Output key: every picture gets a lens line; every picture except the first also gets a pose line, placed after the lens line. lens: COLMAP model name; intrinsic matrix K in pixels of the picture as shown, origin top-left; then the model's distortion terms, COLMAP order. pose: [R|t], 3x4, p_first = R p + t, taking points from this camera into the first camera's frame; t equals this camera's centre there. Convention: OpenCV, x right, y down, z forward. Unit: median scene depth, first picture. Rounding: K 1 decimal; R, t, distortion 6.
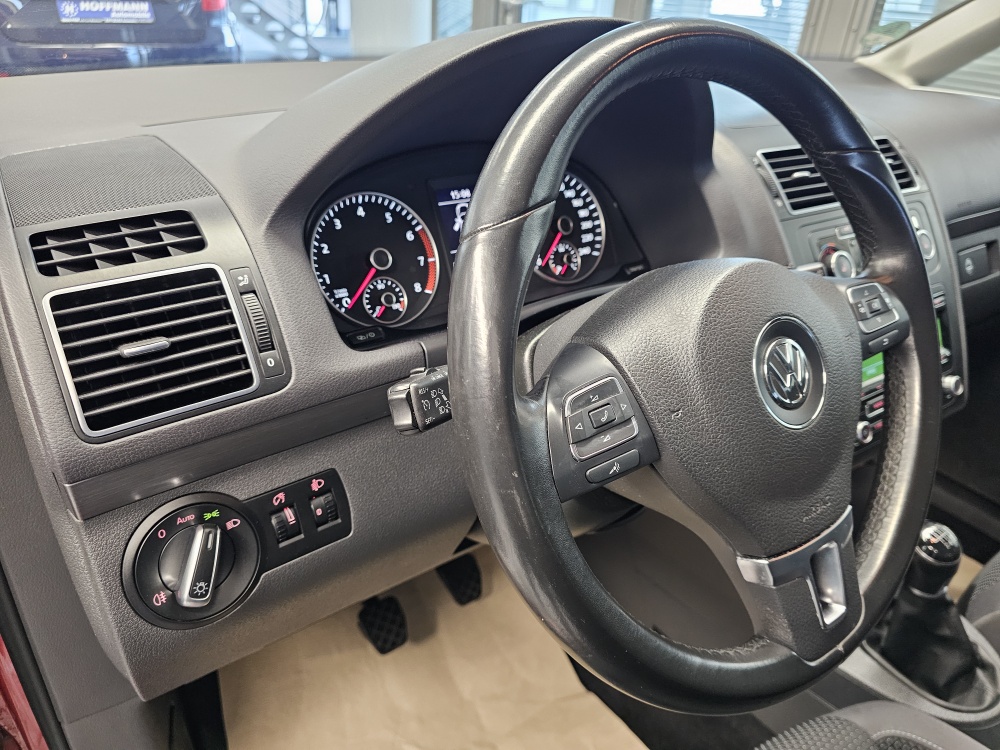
lens RADIAL K [[691.8, 0, 500.0], [0, 691.8, 375.0], [0, 0, 1]] dist [0.006170, -0.003359]
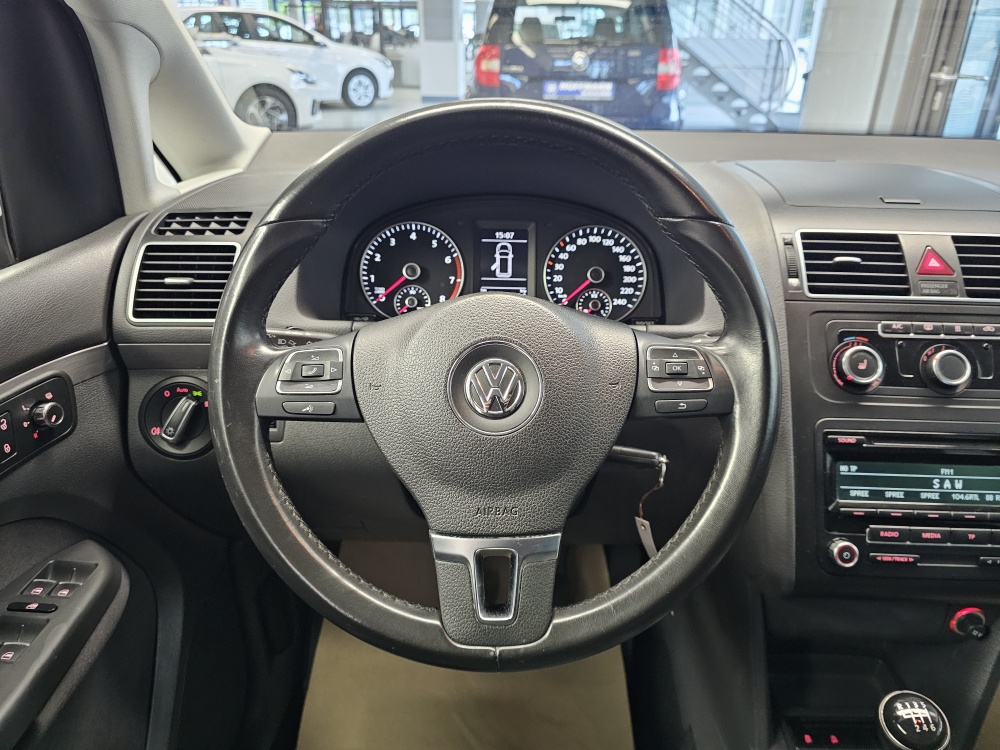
lens RADIAL K [[674.4, 0, 505.9], [0, 674.4, 364.3], [0, 0, 1]] dist [0.054434, -0.068033]
pose [[0.809321, 0.214996, -0.546604, 0.691395], [-0.268253, 0.963174, -0.018340, -0.018137], [0.522532, 0.161471, 0.837190, 0.027339]]
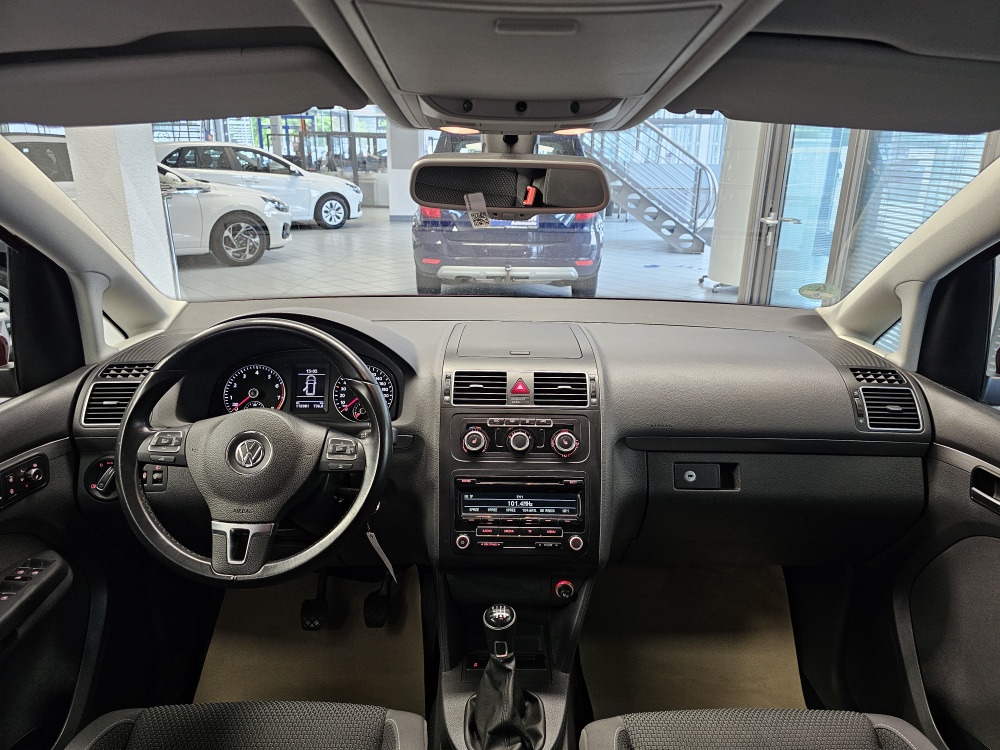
lens RADIAL K [[659.8, 0, 499.7], [0, 659.8, 372.2], [0, 0, 1]] dist [0.080842, -0.088436]
pose [[0.826051, 0.129009, -0.548632, 1.631082], [-0.251420, 0.955572, -0.153853, -0.093456], [0.504409, 0.265027, 0.821786, -0.411691]]
